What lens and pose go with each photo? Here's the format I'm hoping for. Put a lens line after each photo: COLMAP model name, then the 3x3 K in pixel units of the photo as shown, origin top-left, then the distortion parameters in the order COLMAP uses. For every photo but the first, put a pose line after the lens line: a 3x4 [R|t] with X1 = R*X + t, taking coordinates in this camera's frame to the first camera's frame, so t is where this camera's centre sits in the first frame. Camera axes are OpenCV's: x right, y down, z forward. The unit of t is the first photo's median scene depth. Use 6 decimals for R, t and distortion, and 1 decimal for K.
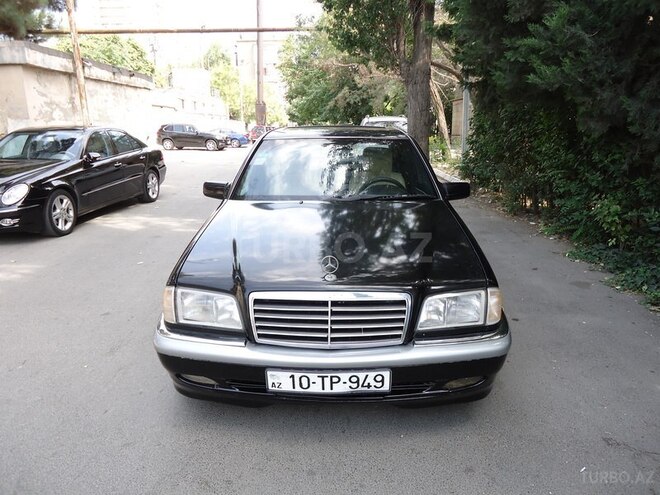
lens RADIAL K [[499.4, 0, 330.0], [0, 499.4, 247.5], [0, 0, 1]] dist [-0.014525, -0.002898]
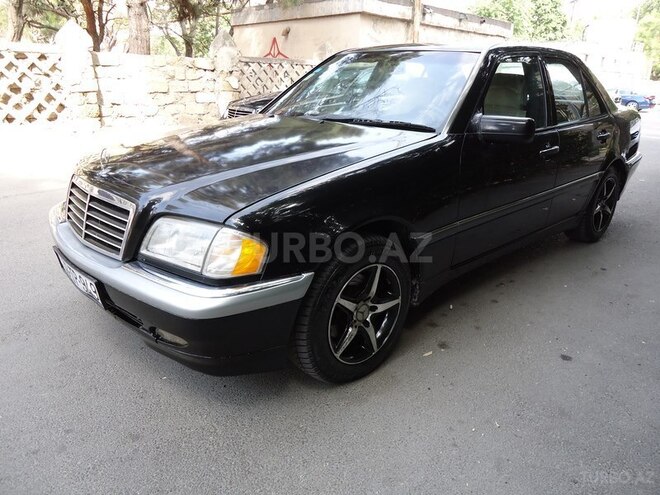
lens RADIAL K [[499.4, 0, 330.0], [0, 499.4, 247.5], [0, 0, 1]] dist [-0.014525, -0.002898]
pose [[0.685718, 0.248252, -0.684223, 0.209613], [-0.201112, 0.968064, 0.149685, -0.006084], [0.699532, 0.034964, 0.713746, 0.139141]]
